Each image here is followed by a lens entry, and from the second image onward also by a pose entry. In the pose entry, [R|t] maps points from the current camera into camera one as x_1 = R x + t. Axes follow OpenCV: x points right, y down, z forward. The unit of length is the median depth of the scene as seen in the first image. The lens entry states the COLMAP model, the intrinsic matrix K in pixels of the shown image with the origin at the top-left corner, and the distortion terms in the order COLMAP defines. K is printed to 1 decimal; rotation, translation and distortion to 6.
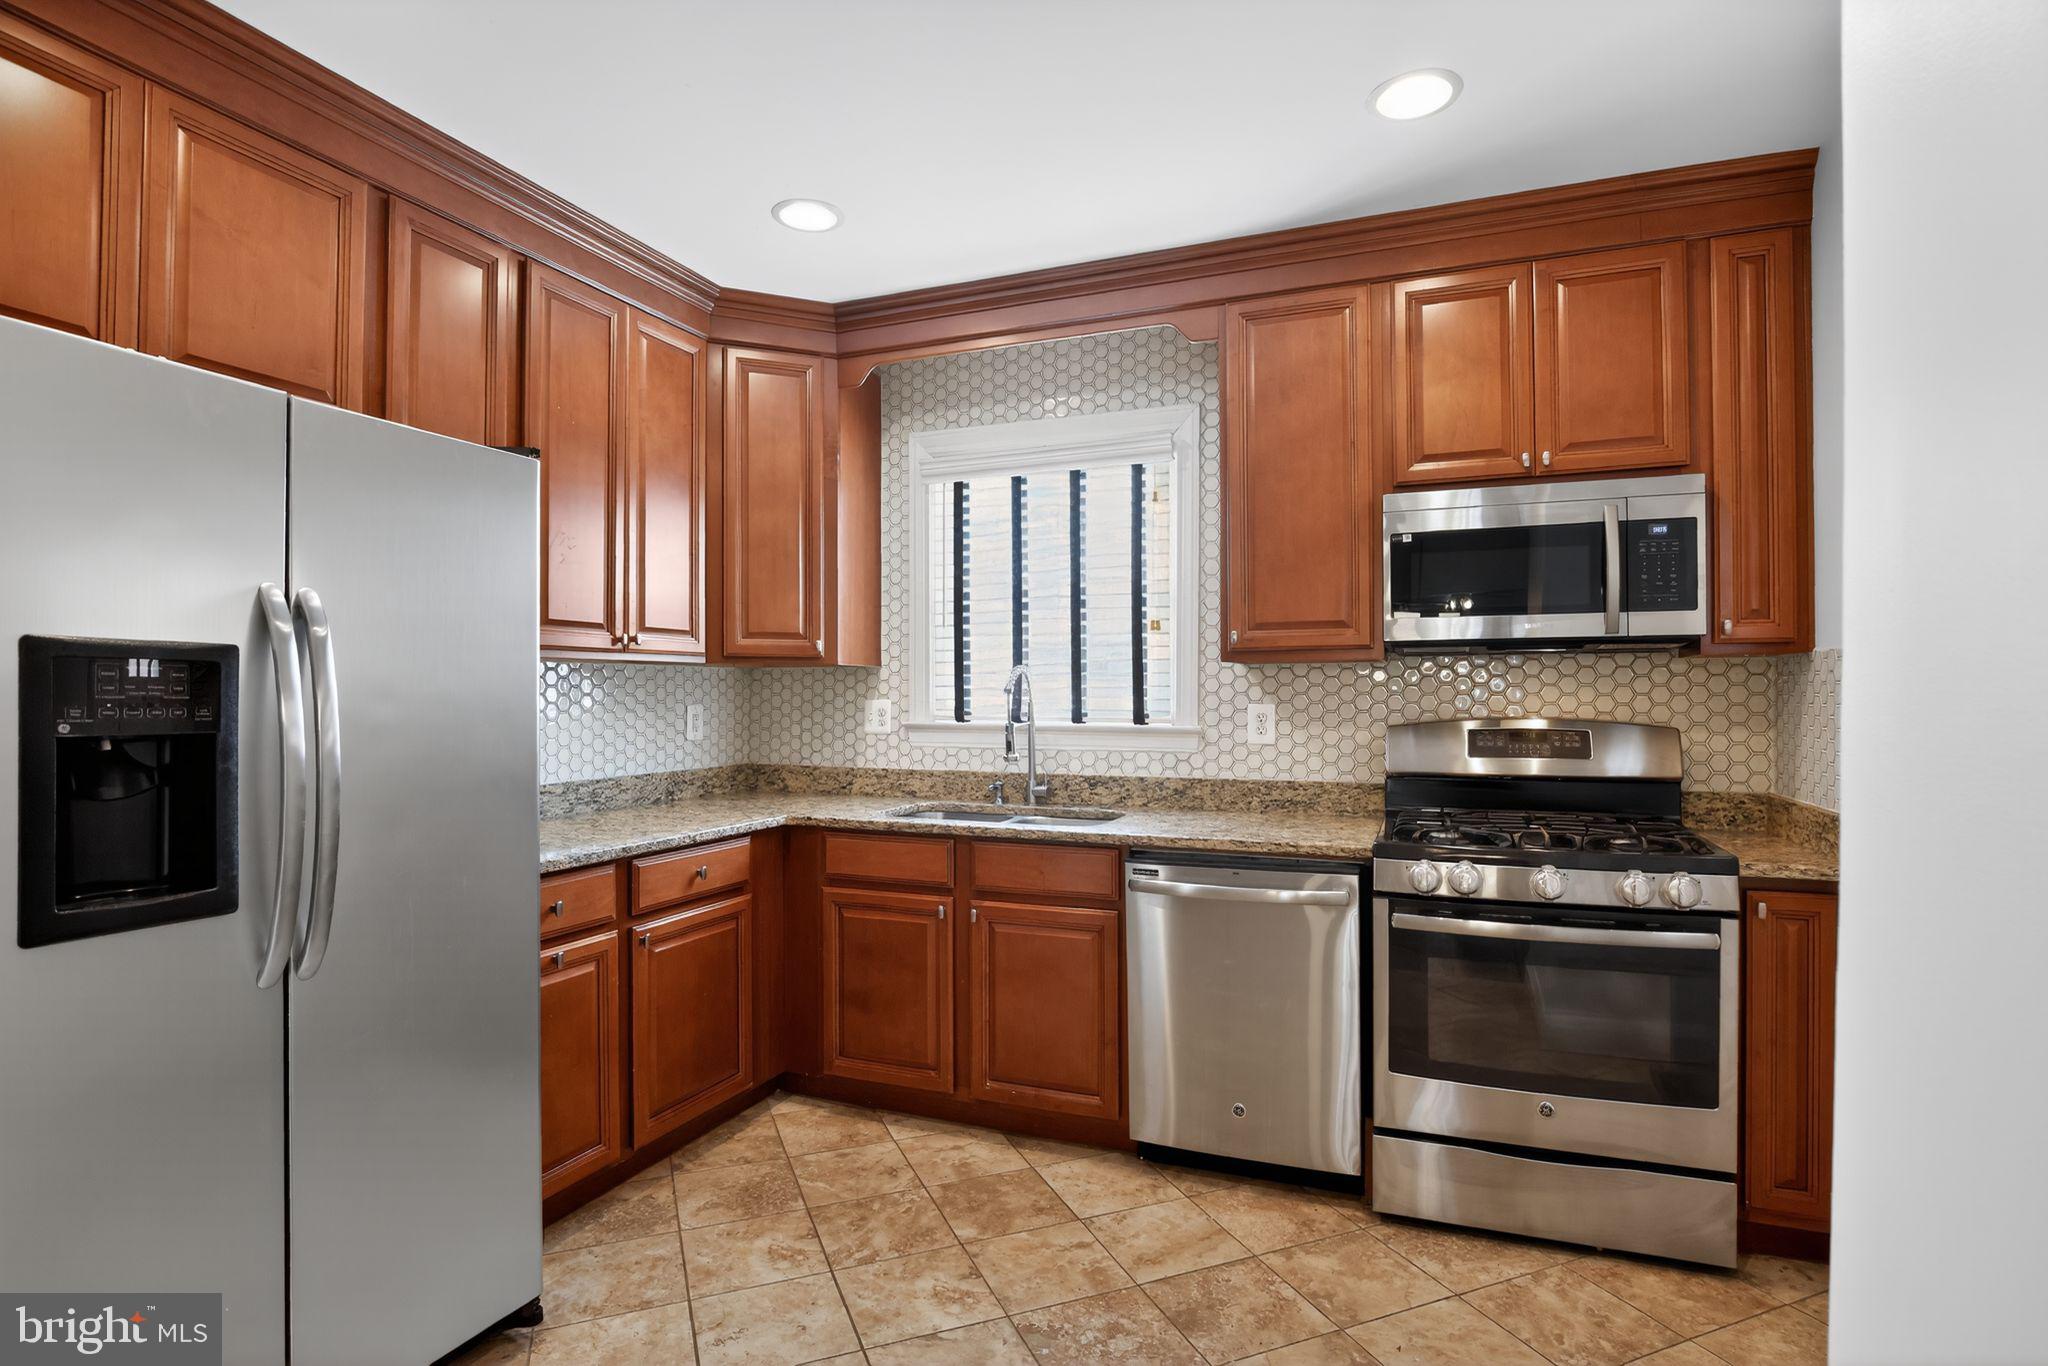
lens RADIAL K [[1029.7, 0, 1033.1], [0, 1029.7, 687.9], [0, 0, 1]] dist [-0.021232, -0.000544]
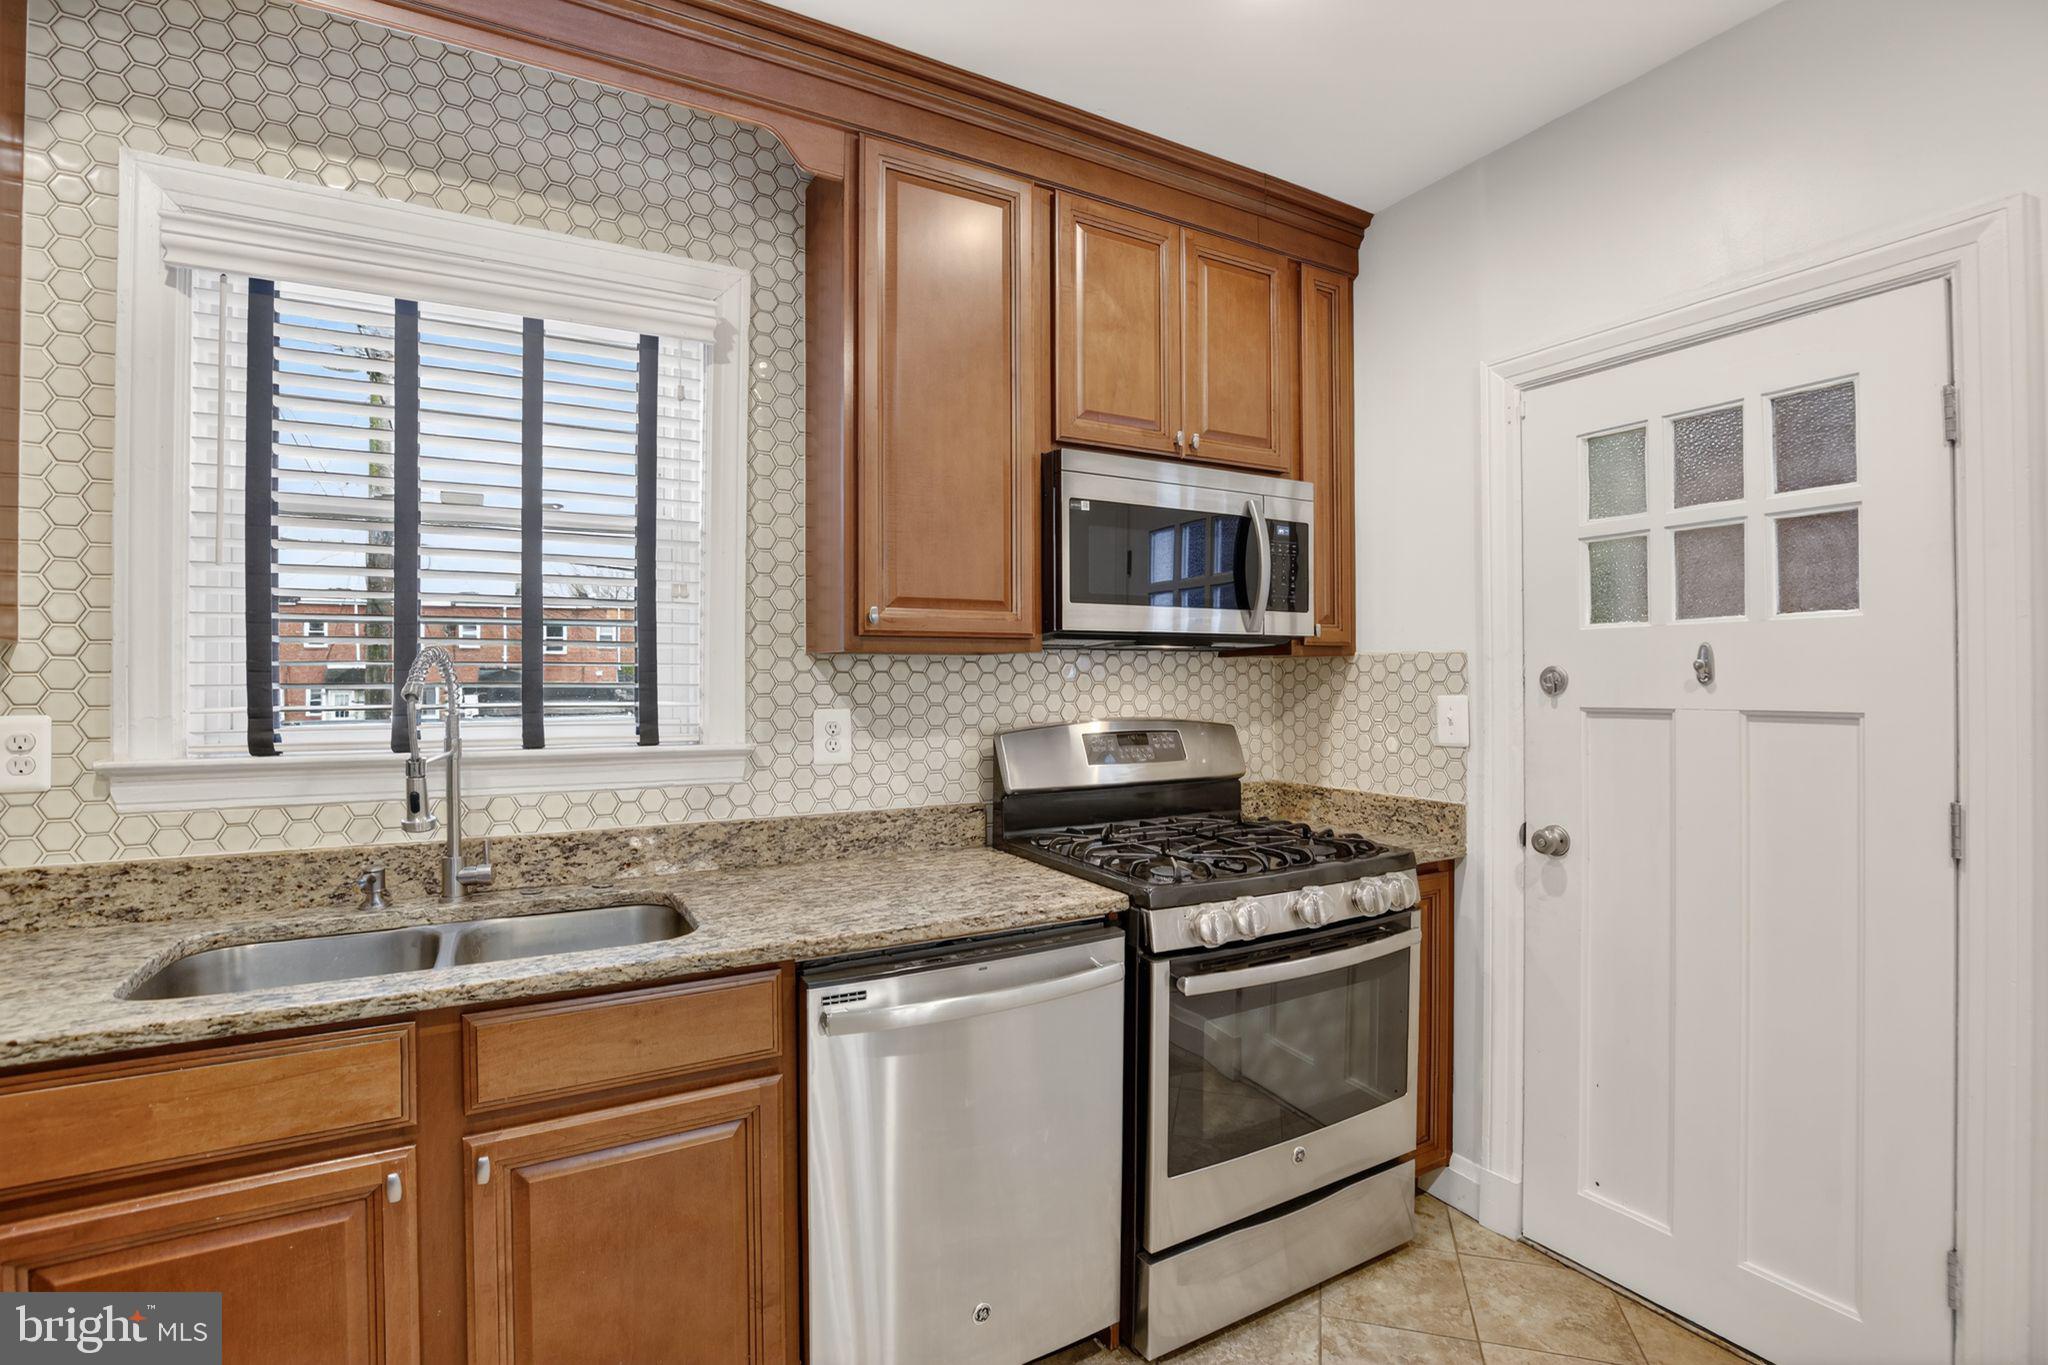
lens RADIAL K [[947.7, 0, 1023.7], [0, 947.7, 670.1], [0, 0, 1]] dist [-0.027467, 0.002506]
pose [[0.626951, 0.006398, 0.779033, -0.251439], [-0.003316, 0.999979, -0.005544, -0.010149], [-0.779052, 0.000893, 0.626959, 0.556145]]
